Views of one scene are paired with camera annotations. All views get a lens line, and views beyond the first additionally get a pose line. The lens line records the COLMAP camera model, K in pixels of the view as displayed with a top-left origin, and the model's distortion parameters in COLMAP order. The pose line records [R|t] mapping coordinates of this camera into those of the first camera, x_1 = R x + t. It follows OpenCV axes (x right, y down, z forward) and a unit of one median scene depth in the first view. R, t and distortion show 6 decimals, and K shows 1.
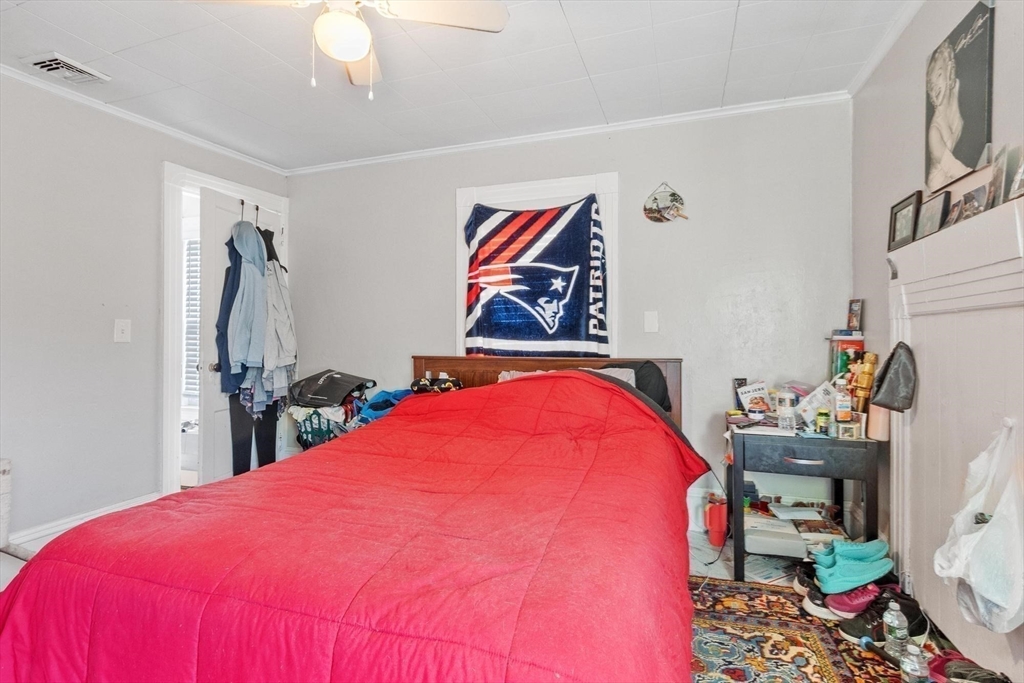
lens RADIAL K [[477.0, 0, 513.2], [0, 477.0, 338.5], [0, 0, 1]] dist [0.002110, -0.001417]
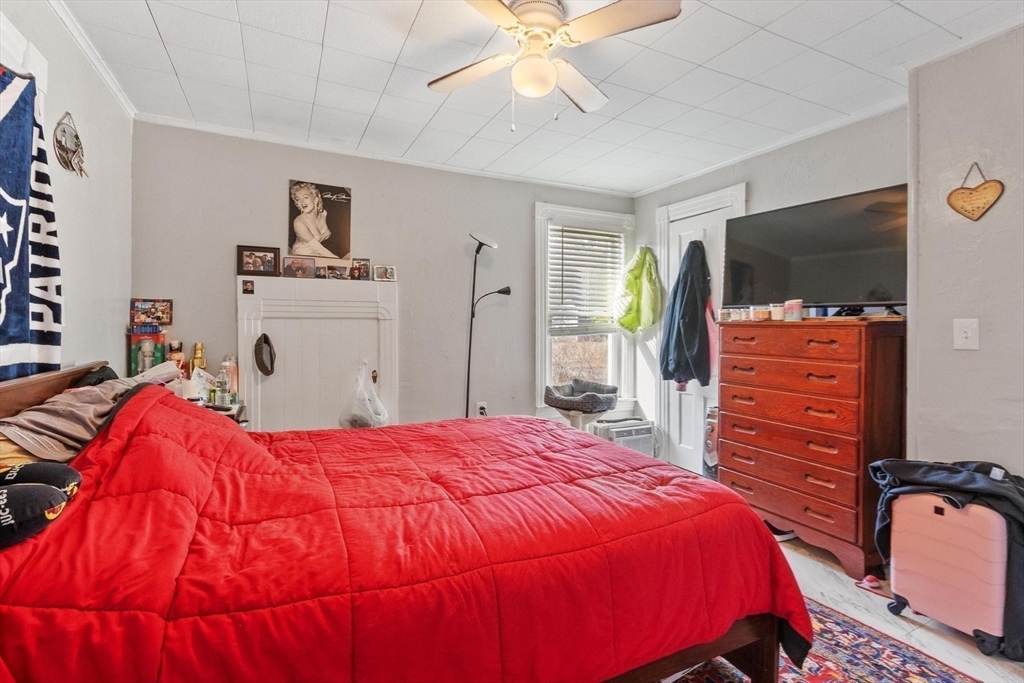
lens RADIAL K [[477.0, 0, 511.4], [0, 477.0, 333.6], [0, 0, 1]] dist [0.002110, -0.001417]
pose [[-0.709480, -0.017116, 0.704518, -0.614509], [-0.002884, 0.999767, 0.021385, -0.018126], [-0.704720, 0.013140, -0.709364, 0.999239]]
